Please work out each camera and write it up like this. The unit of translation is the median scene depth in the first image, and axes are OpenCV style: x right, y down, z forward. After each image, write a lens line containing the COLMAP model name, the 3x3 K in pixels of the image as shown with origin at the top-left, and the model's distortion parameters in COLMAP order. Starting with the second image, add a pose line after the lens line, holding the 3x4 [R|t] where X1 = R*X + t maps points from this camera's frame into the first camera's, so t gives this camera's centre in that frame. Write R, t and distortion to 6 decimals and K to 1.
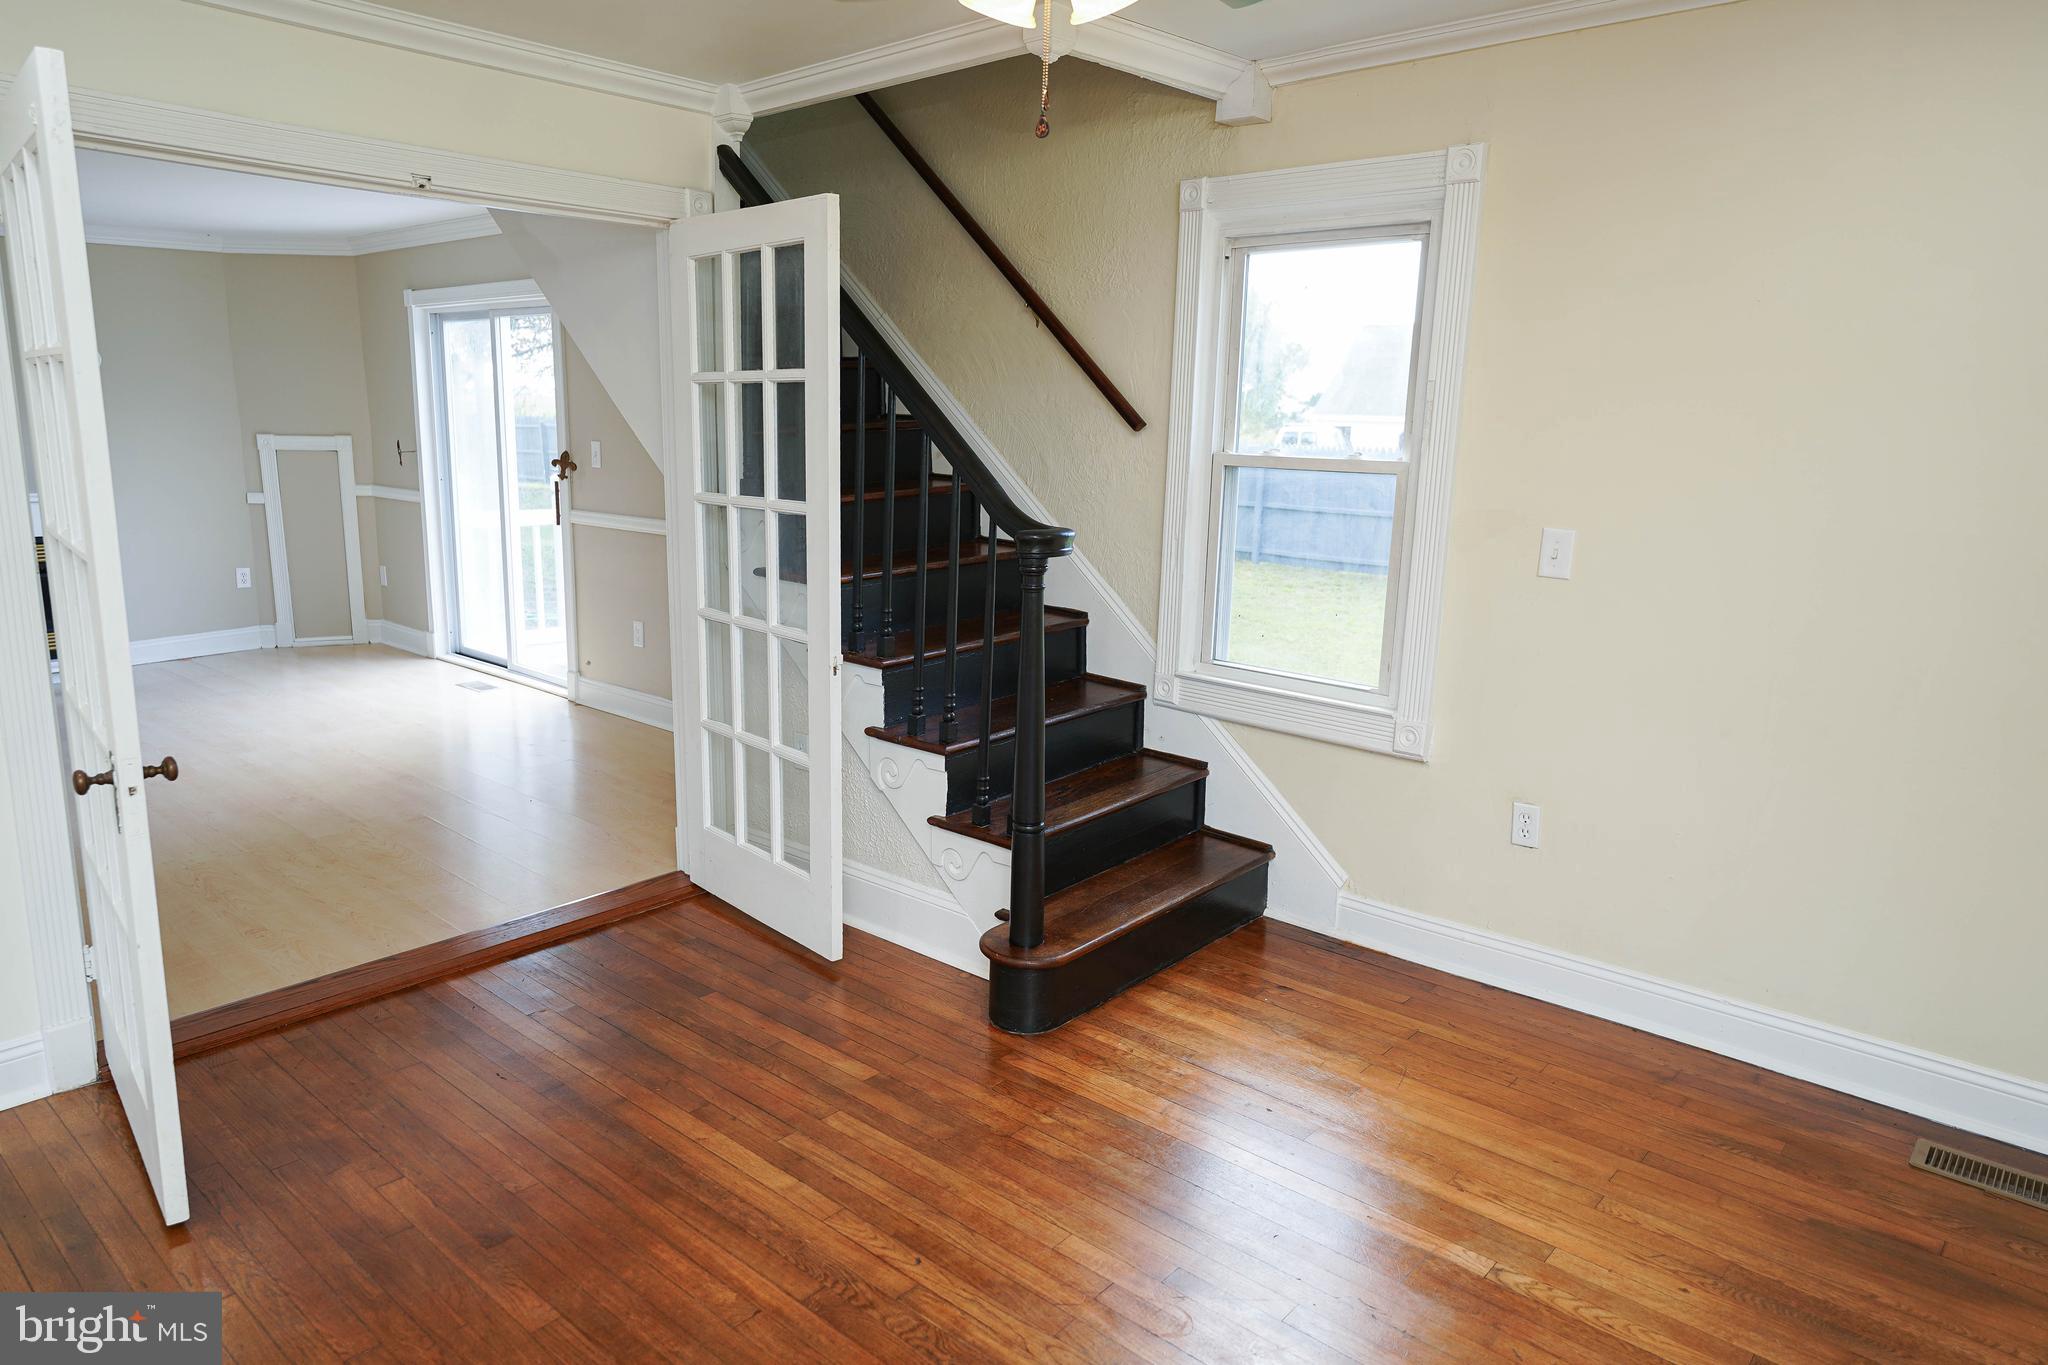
lens RADIAL K [[1266.1, 0, 1007.4], [0, 1266.1, 694.4], [0, 0, 1]] dist [0.002341, 0.000091]
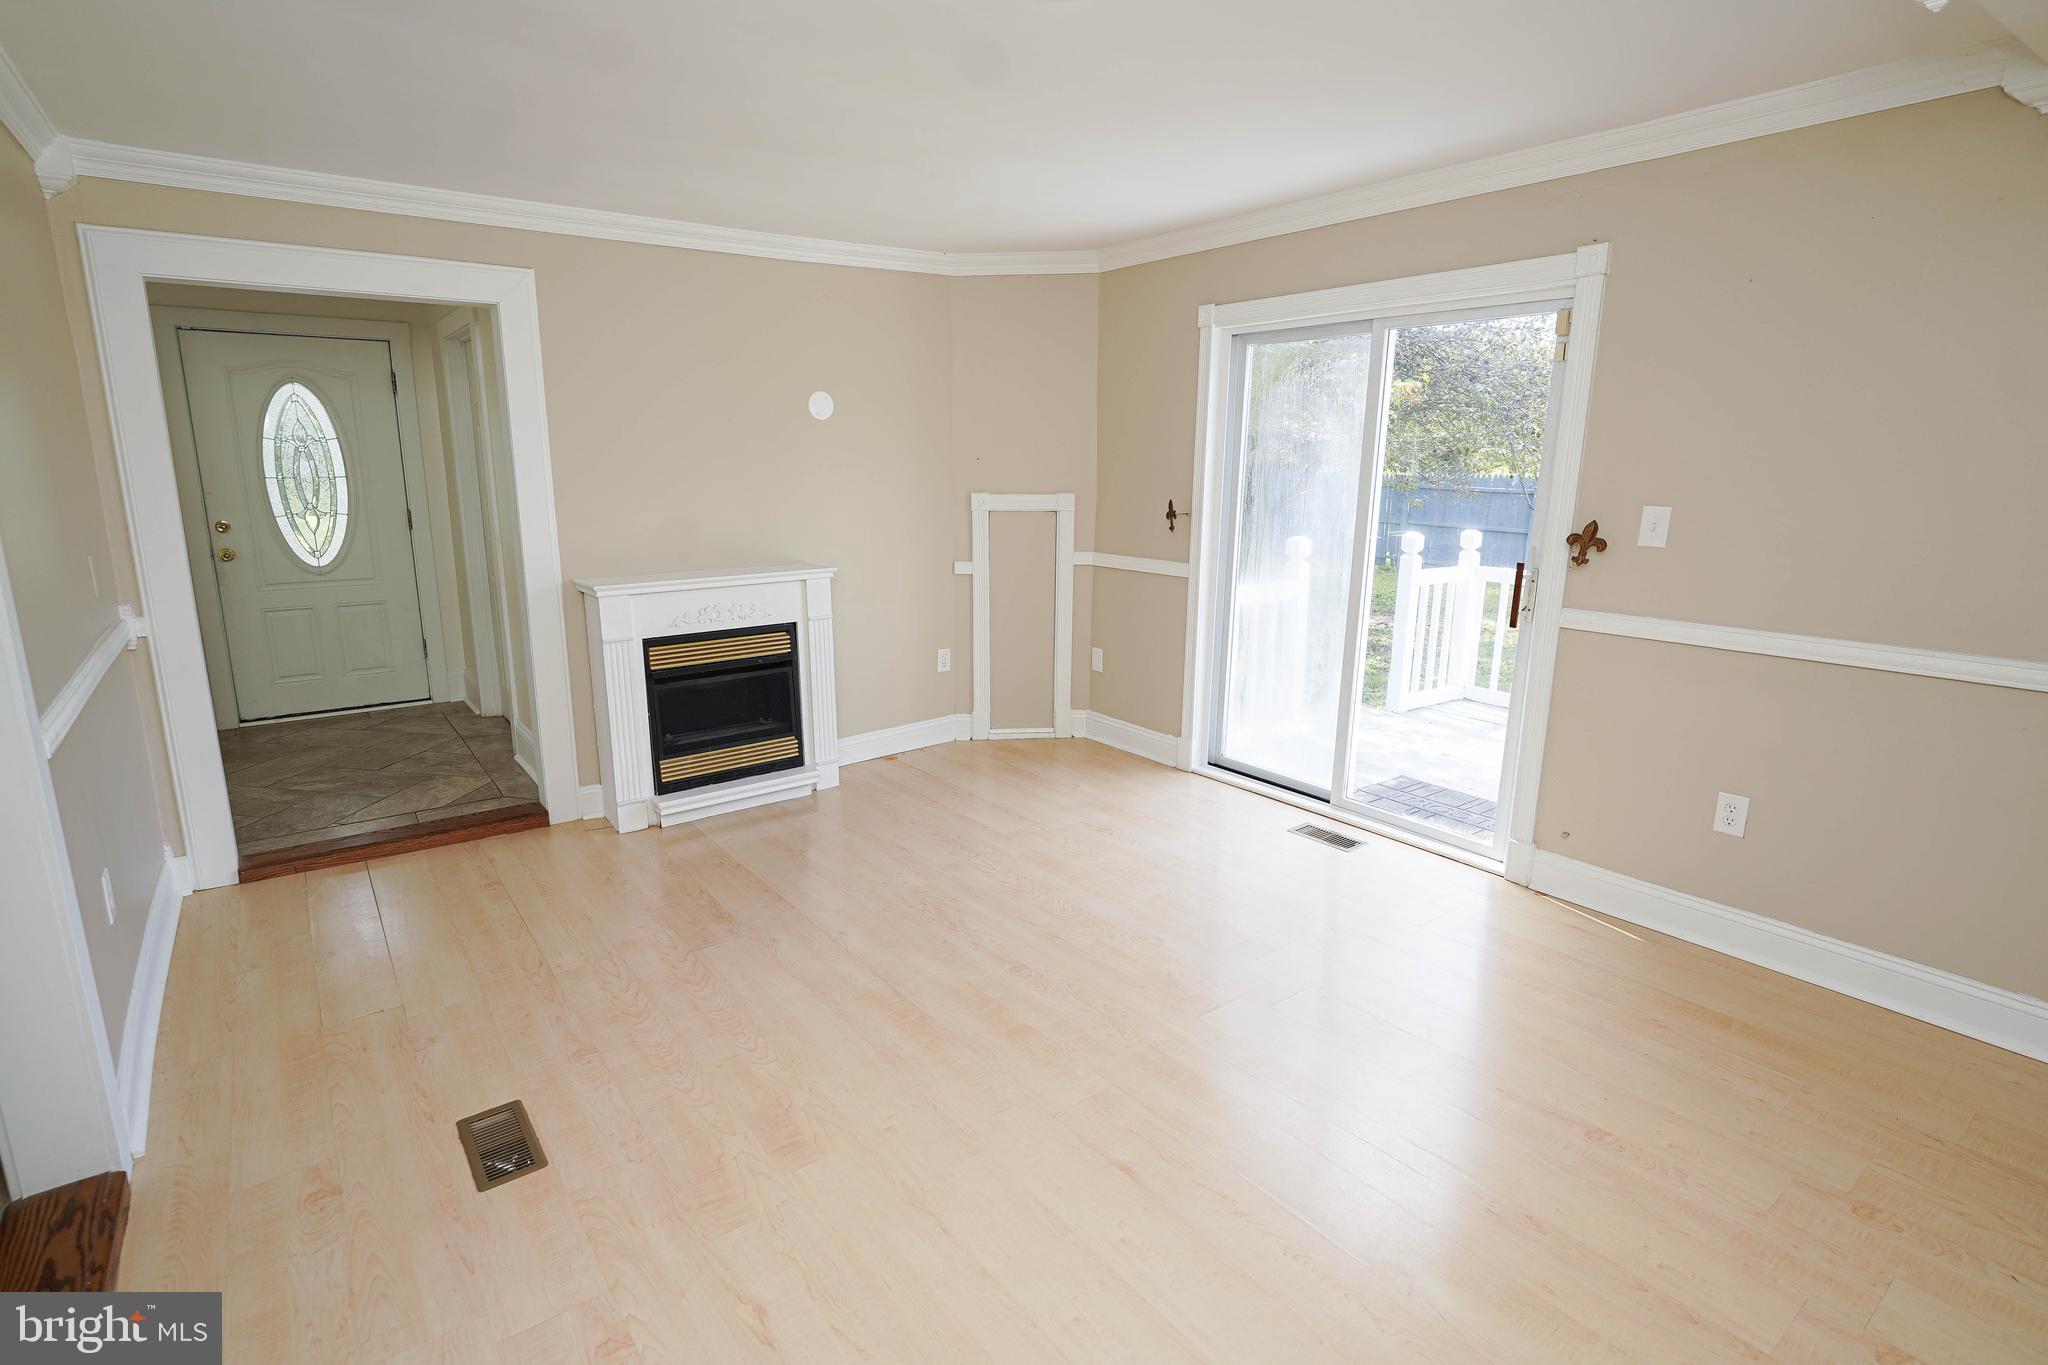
lens RADIAL K [[1008.4, 0, 993.5], [0, 1008.4, 677.4], [0, 0, 1]] dist [-0.008435, 0.000602]
pose [[0.976494, 0.026167, -0.213952, -0.427676], [-0.025520, 0.999658, 0.005784, -0.085852], [0.214030, -0.000188, 0.976827, 0.344613]]
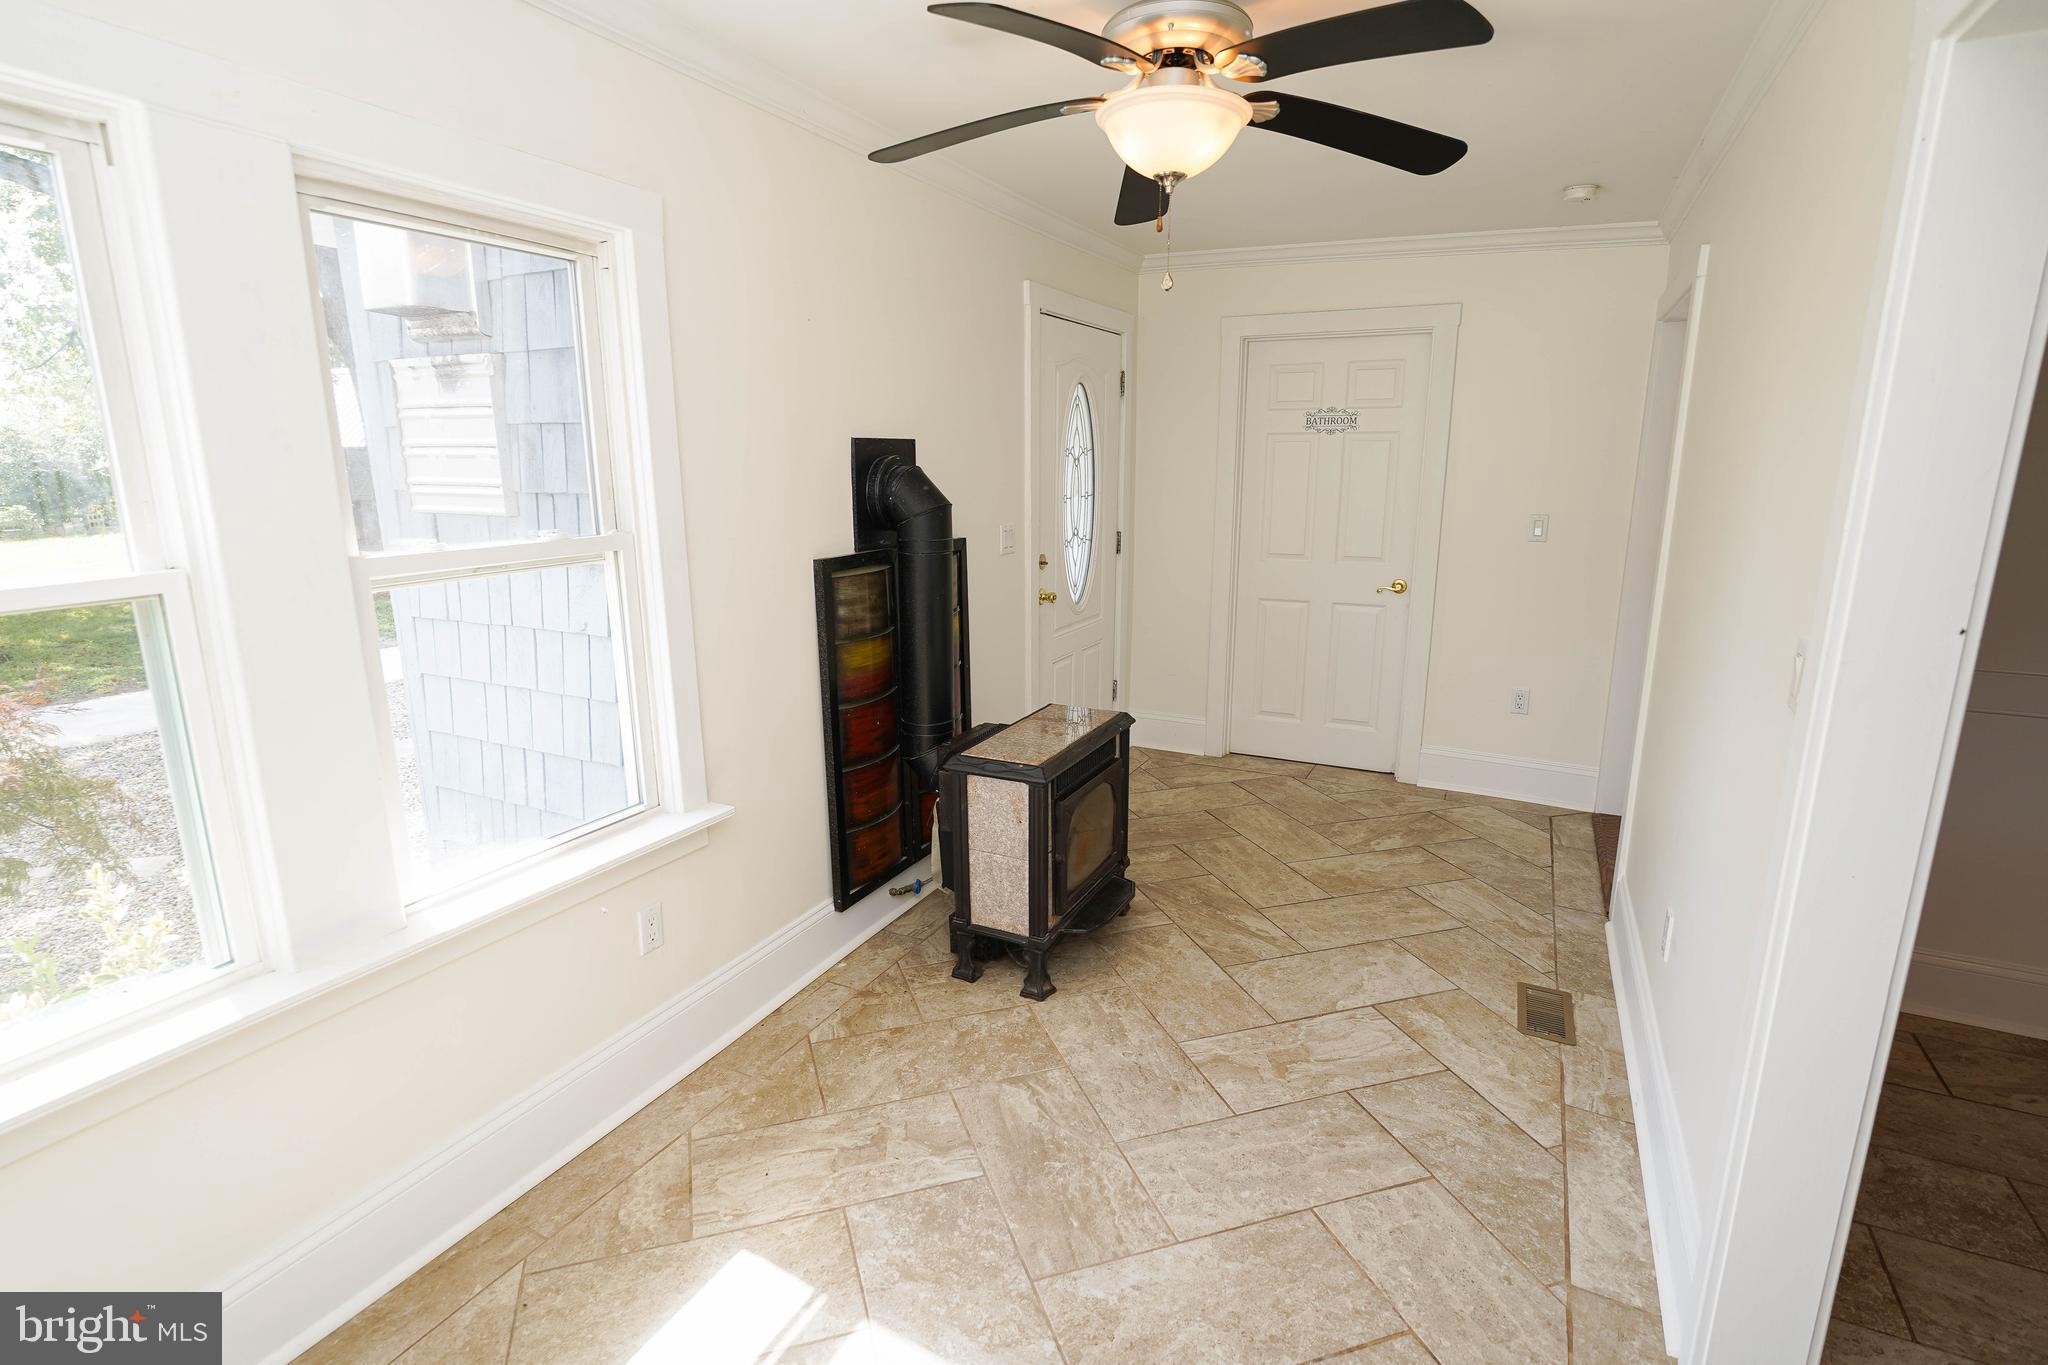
lens RADIAL K [[1008.4, 0, 996.8], [0, 1008.4, 684.0], [0, 0, 1]] dist [-0.008435, 0.000602]
pose [[0.968981, -0.085596, 0.231840, -1.249169], [0.080622, 0.996267, 0.030865, -0.123708], [-0.233616, -0.011216, 0.972264, 0.371660]]
